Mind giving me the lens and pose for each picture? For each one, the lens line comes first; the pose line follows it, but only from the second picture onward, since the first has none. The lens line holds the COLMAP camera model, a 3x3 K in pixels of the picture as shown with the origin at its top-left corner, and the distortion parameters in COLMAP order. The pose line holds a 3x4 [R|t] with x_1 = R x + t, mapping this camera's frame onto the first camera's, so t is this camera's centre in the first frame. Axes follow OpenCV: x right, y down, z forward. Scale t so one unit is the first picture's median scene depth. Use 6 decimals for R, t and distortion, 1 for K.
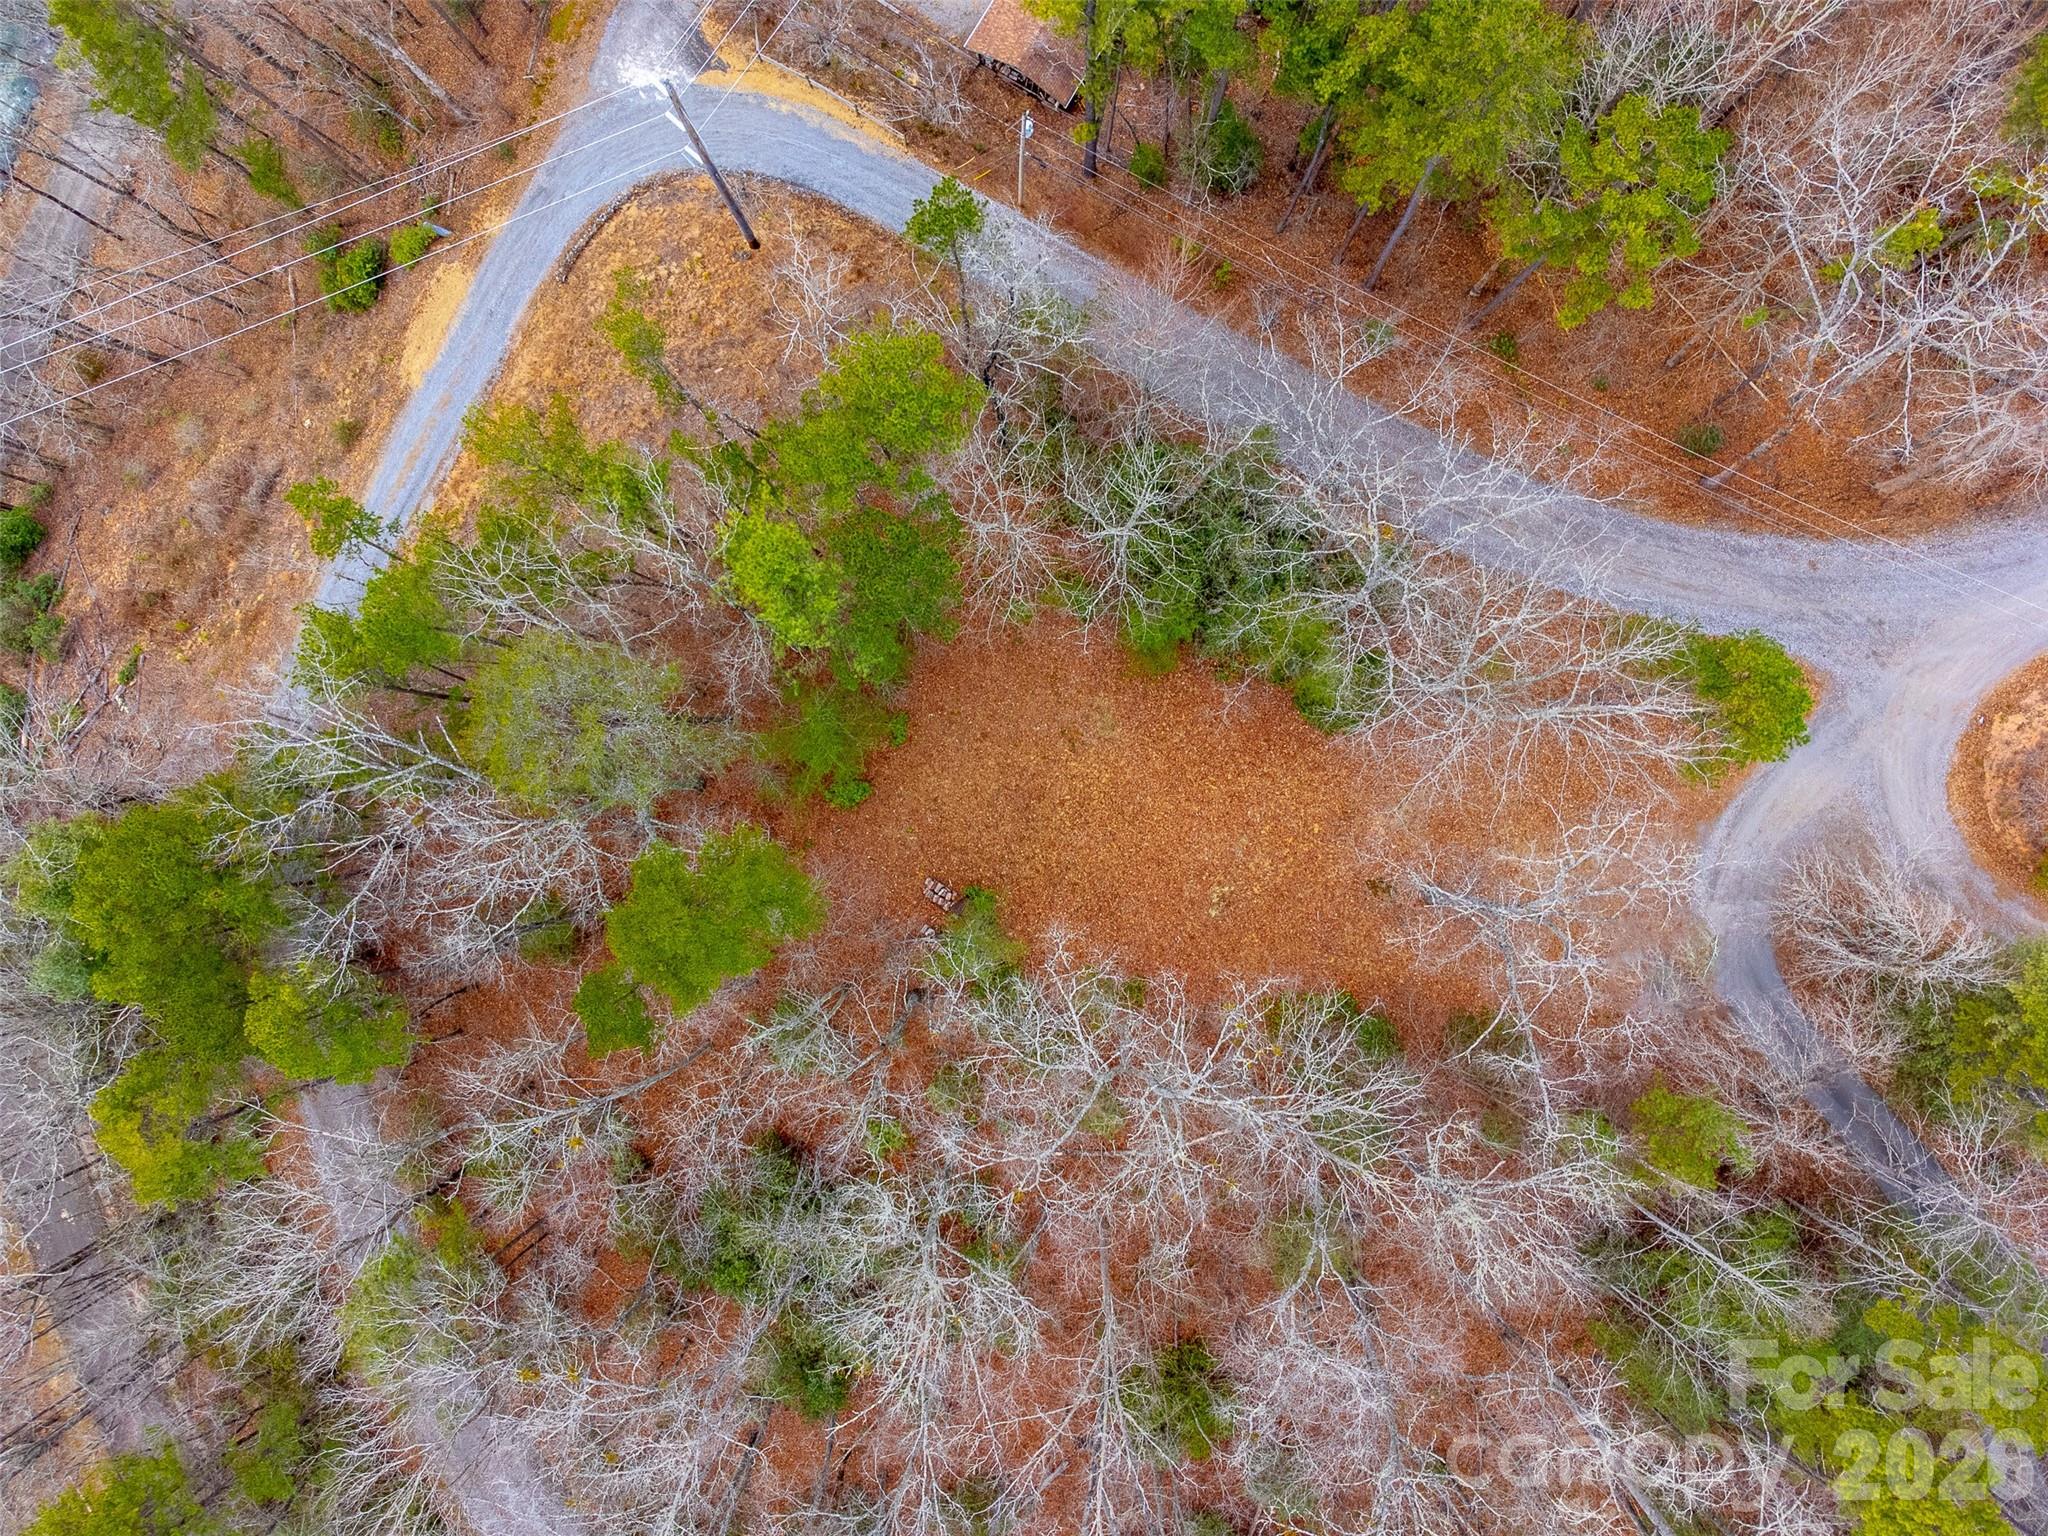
lens RADIAL K [[1572.2, 0, 1024.0], [0, 1572.2, 768.0], [0, 0, 1]] dist [0.028606, 0.005561]
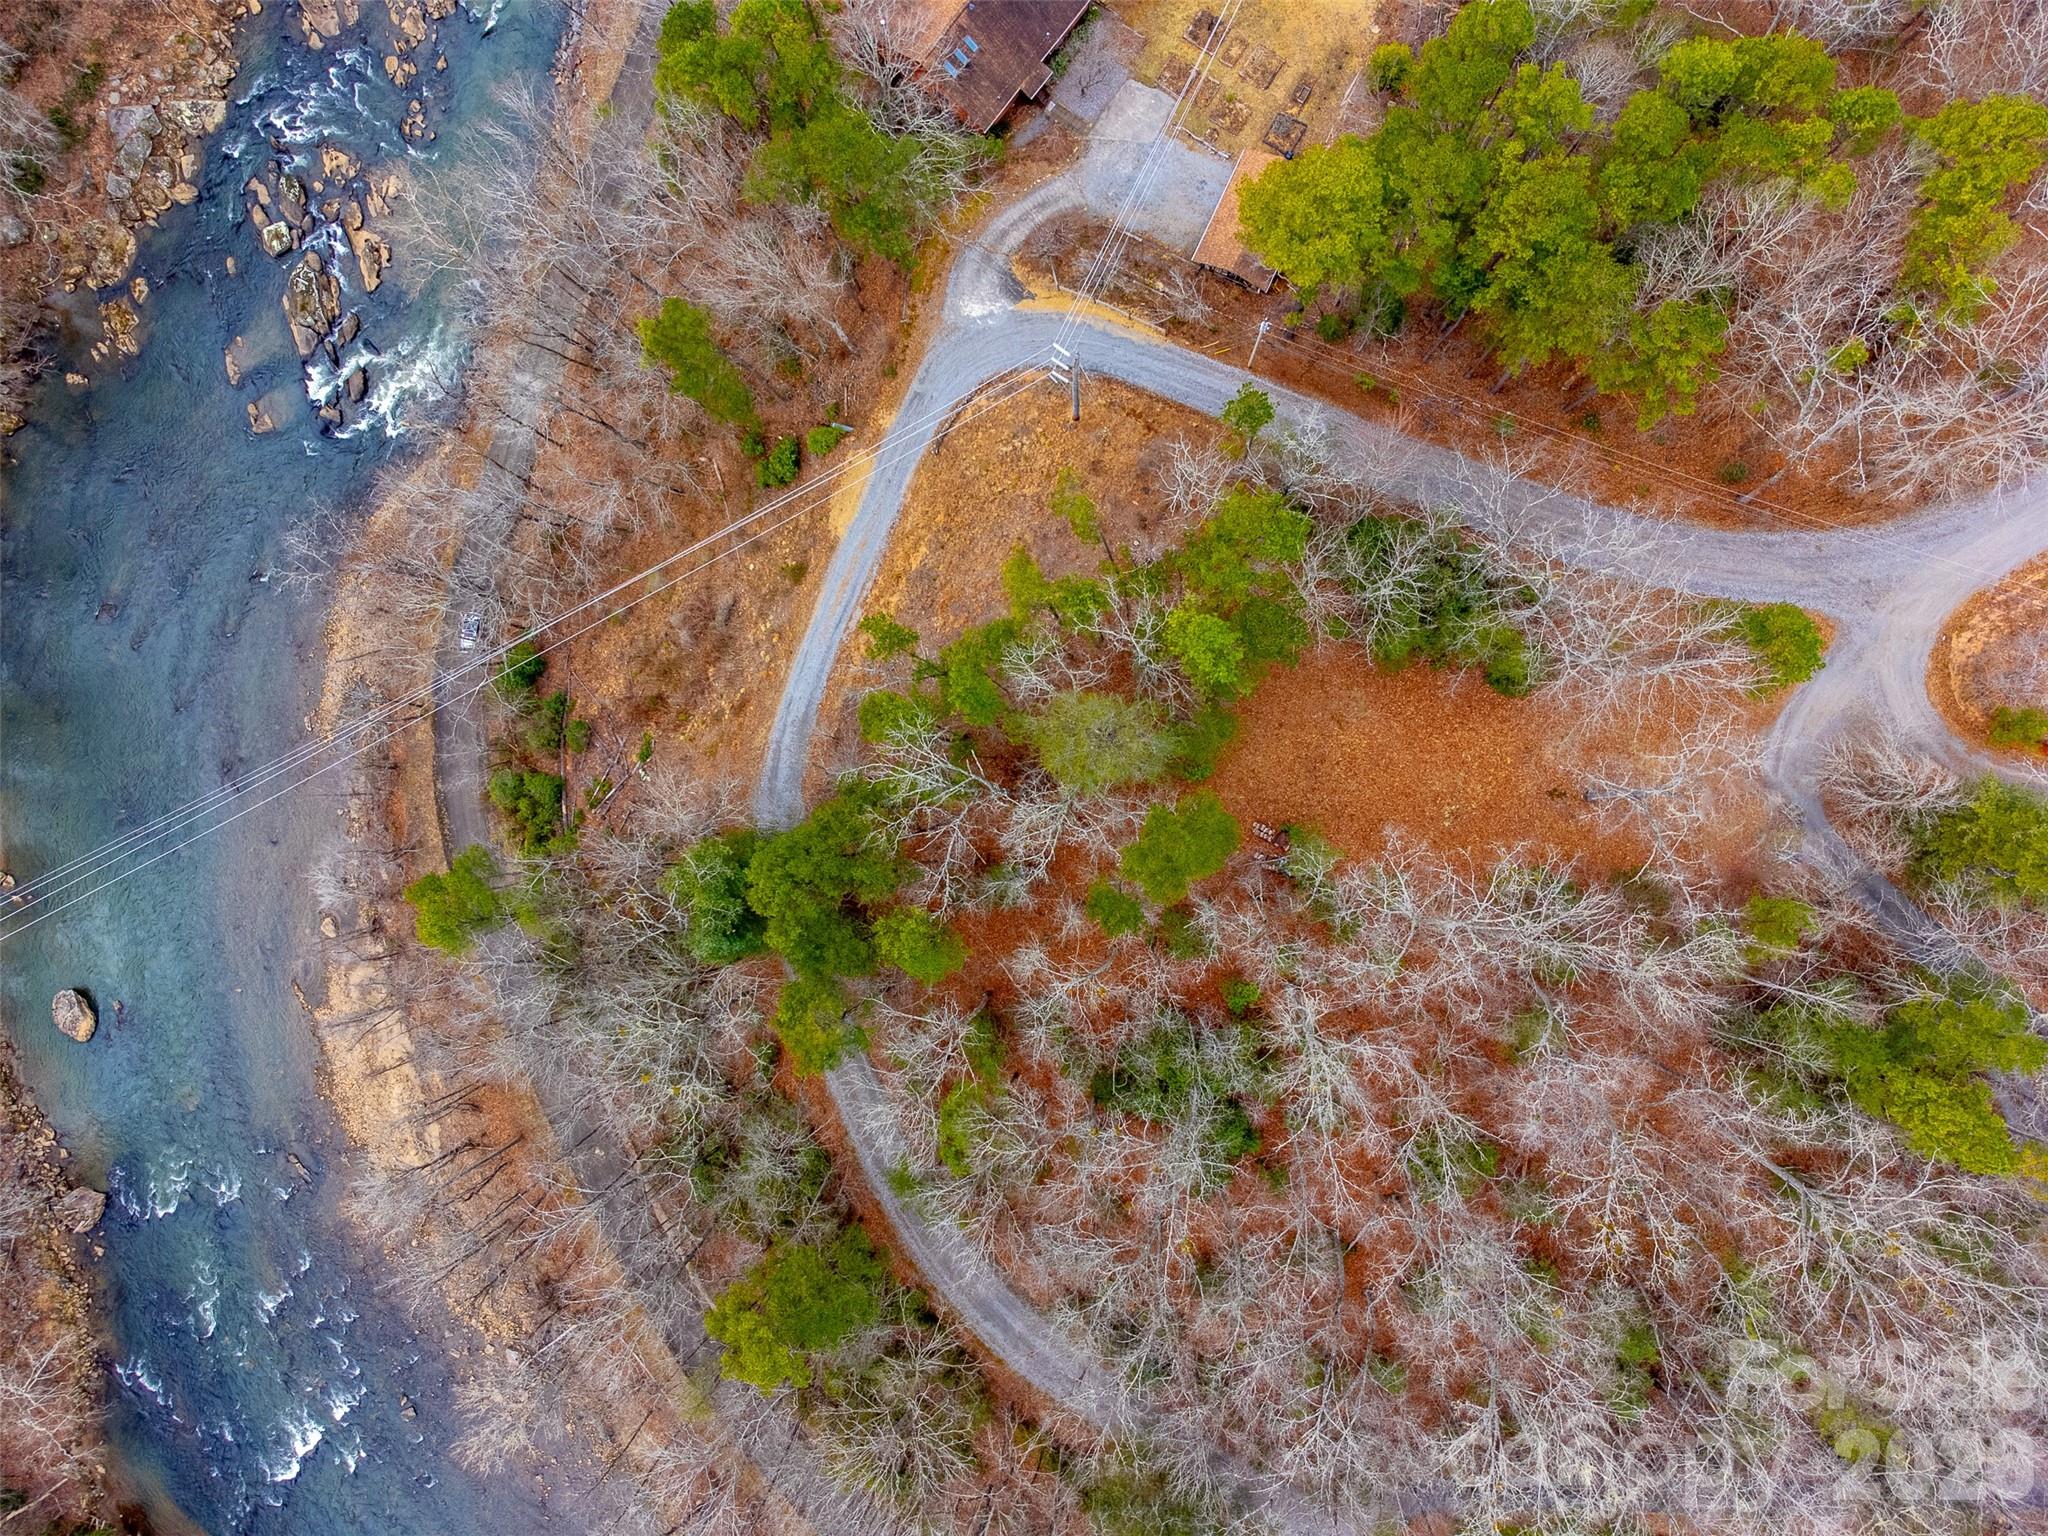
lens RADIAL K [[1572.2, 0, 1024.0], [0, 1572.2, 768.0], [0, 0, 1]] dist [0.028606, 0.005561]
pose [[0.992819, -0.114997, -0.032964, -0.240293], [0.114874, 0.993364, -0.005602, 0.000585], [0.033389, 0.001775, 0.999441, -0.563619]]
